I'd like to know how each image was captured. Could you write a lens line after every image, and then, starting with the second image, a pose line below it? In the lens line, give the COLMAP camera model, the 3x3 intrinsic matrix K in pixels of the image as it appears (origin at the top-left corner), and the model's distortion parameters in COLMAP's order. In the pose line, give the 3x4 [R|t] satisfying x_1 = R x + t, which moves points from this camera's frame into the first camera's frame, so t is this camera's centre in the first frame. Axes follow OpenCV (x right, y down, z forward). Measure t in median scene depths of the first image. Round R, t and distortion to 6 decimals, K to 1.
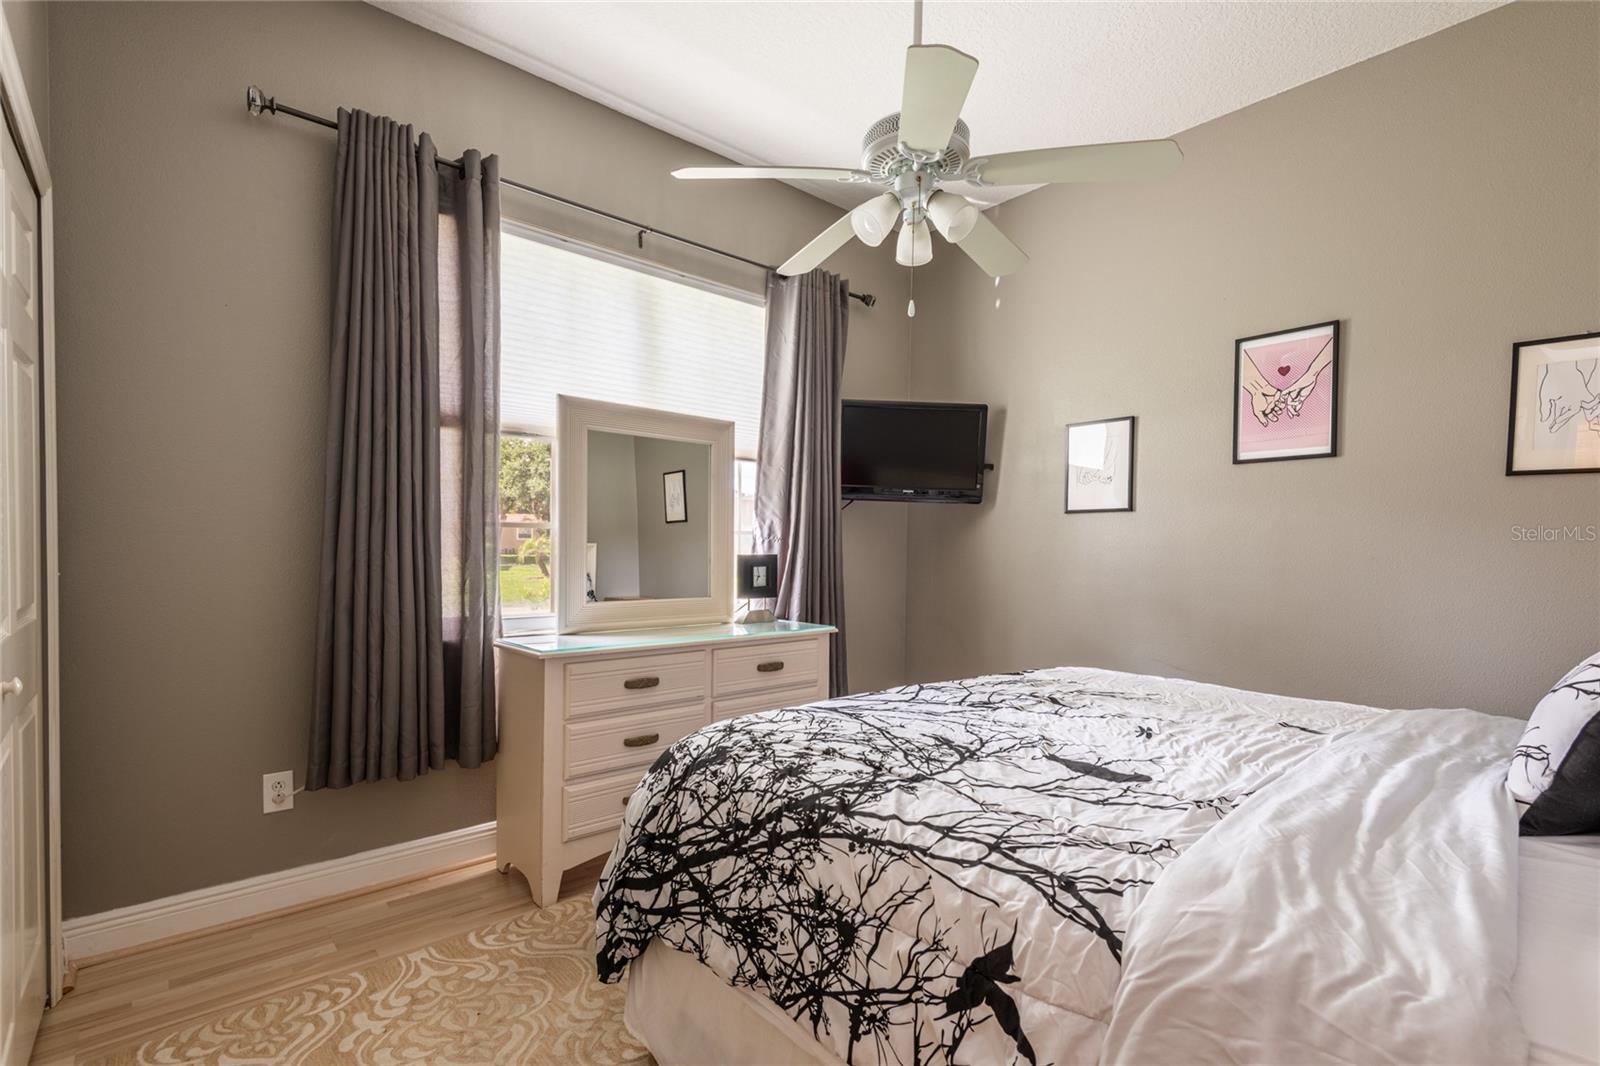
lens RADIAL K [[731.4, 0, 812.6], [0, 731.4, 558.9], [0, 0, 1]] dist [0.051016, -0.037965]
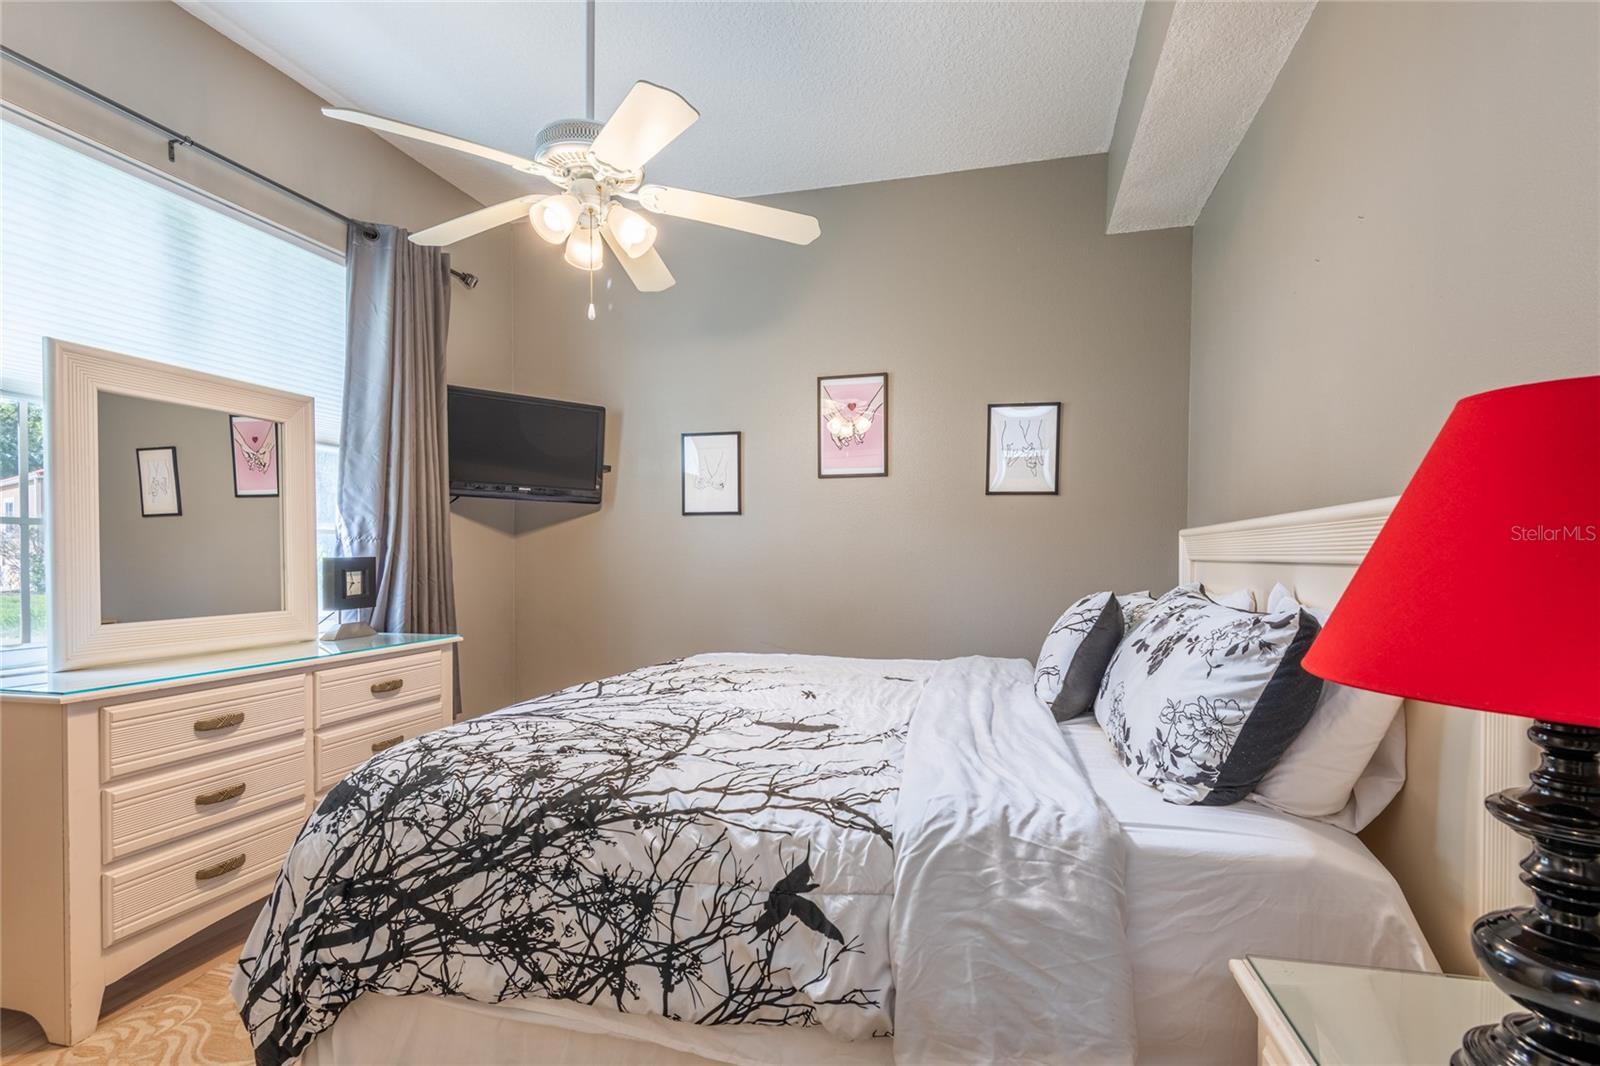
lens RADIAL K [[731.4, 0, 812.6], [0, 731.4, 558.9], [0, 0, 1]] dist [0.051016, -0.037965]
pose [[0.835438, -0.016135, 0.549348, -0.281895], [0.017352, 0.999845, 0.002978, 0.007381], [-0.549311, 0.007044, 0.835589, -0.028893]]
